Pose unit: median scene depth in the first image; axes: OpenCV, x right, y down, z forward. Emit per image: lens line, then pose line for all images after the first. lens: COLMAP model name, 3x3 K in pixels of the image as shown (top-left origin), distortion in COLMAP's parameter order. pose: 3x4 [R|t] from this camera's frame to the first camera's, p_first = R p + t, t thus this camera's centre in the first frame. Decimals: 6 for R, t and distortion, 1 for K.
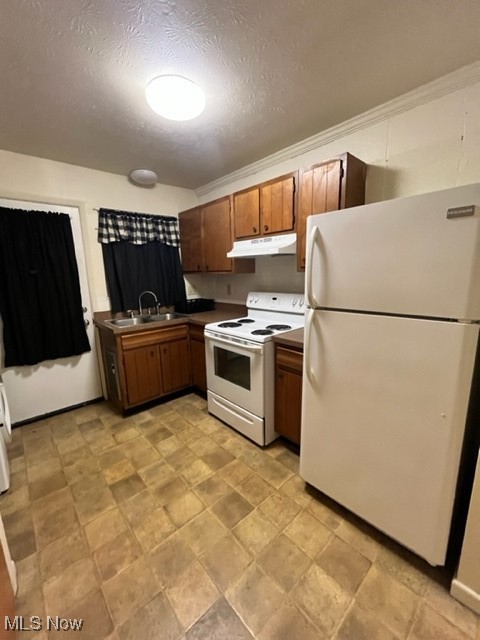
lens RADIAL K [[259.4, 0, 241.4], [0, 259.4, 321.2], [0, 0, 1]] dist [-0.005742, -0.000755]
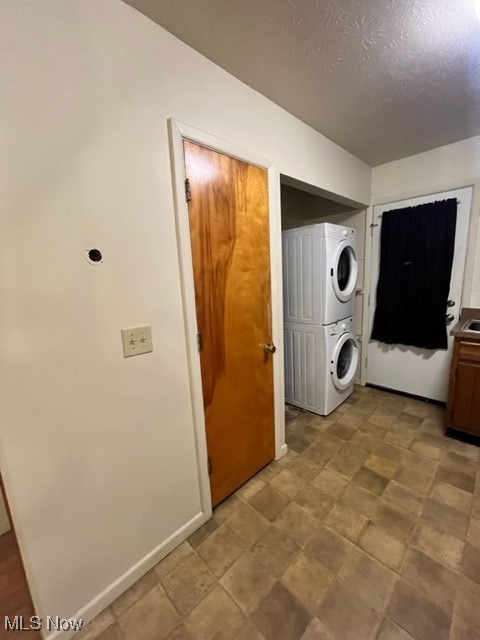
lens RADIAL K [[259.4, 0, 239.5], [0, 259.4, 321.0], [0, 0, 1]] dist [-0.005742, -0.000755]
pose [[0.032972, 0.201596, -0.978914, 0.321231], [-0.134699, 0.971407, 0.195513, -0.075367], [0.990338, 0.125412, 0.059184, 0.272289]]
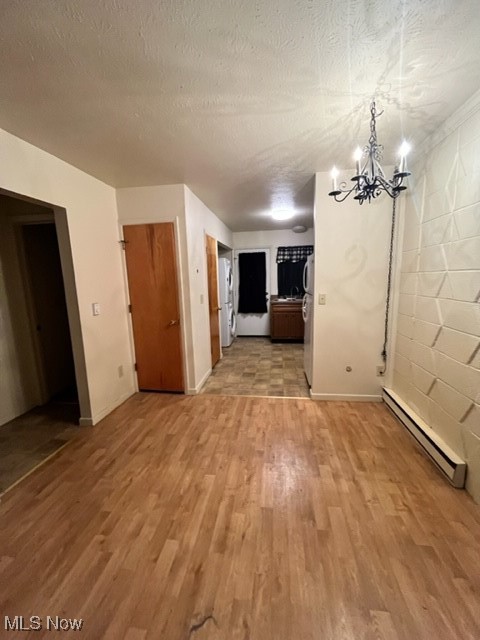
lens RADIAL K [[259.4, 0, 239.5], [0, 259.4, 320.7], [0, 0, 1]] dist [-0.005742, -0.000755]
pose [[0.629626, 0.133001, -0.765430, 1.199240], [-0.131476, 0.989268, 0.063746, 0.094184], [0.765693, 0.060500, 0.640355, -0.727754]]
